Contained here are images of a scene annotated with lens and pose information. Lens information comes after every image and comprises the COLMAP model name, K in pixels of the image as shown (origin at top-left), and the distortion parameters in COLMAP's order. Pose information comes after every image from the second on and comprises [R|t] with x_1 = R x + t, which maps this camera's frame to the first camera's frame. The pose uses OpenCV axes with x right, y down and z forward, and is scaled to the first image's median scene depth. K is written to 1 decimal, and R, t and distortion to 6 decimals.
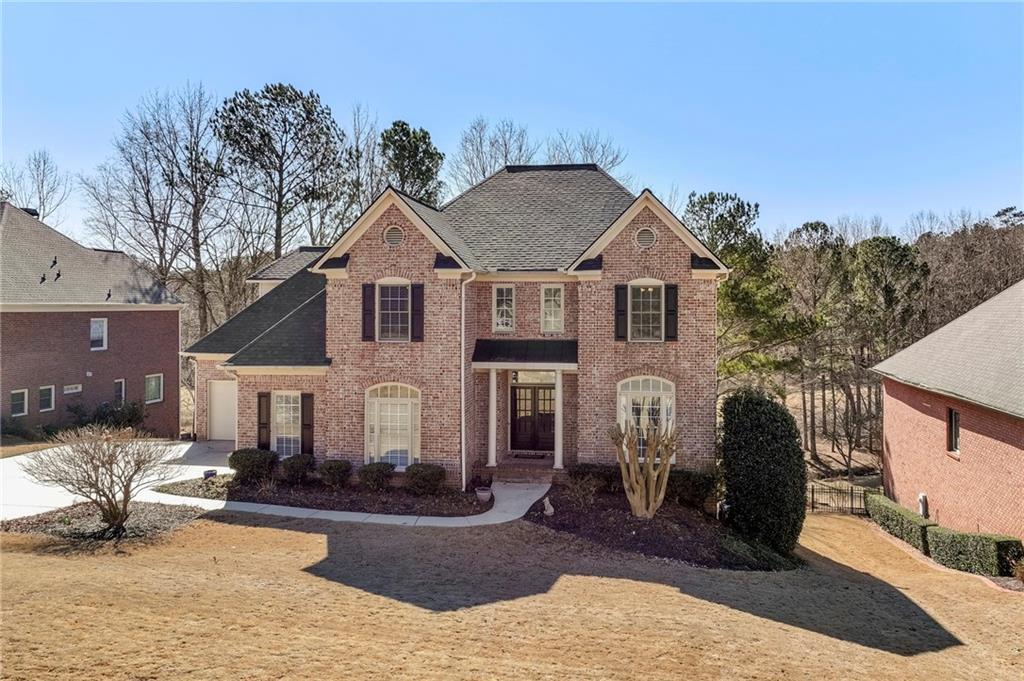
lens RADIAL K [[857.5, 0, 515.9], [0, 857.5, 322.2], [0, 0, 1]] dist [-0.001809, 0.000043]
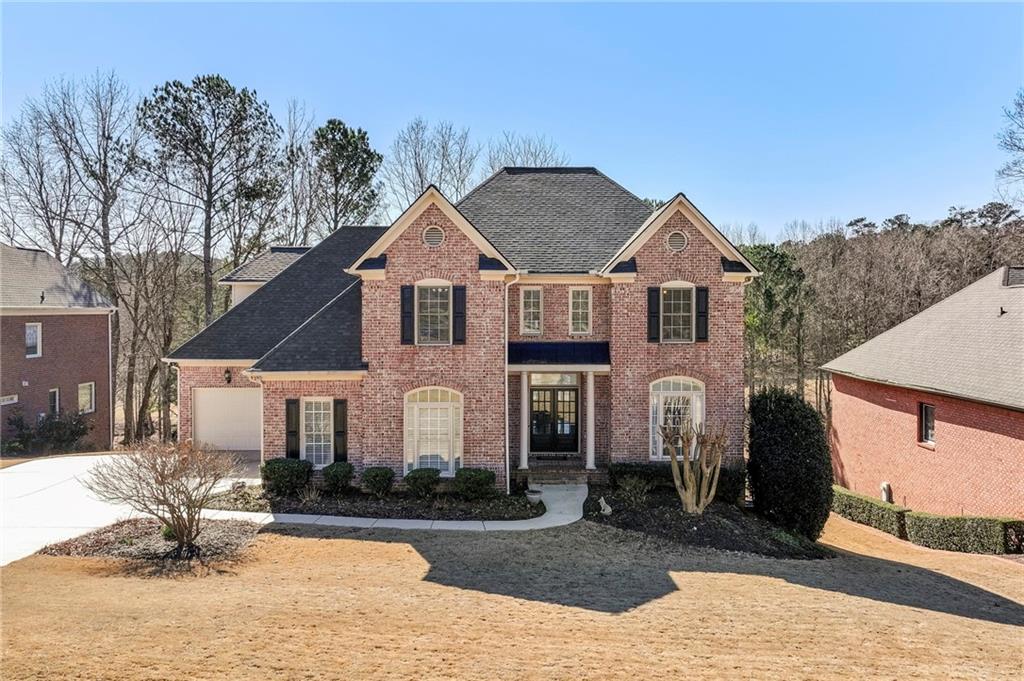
lens RADIAL K [[850.4, 0, 512.0], [0, 850.4, 340.5], [0, 0, 1]] dist [-0.002163, -0.000591]
pose [[0.987437, -0.007227, 0.157845, -0.205976], [0.004585, 0.999843, 0.017100, 0.001690], [-0.157944, -0.016161, 0.987316, 0.027750]]
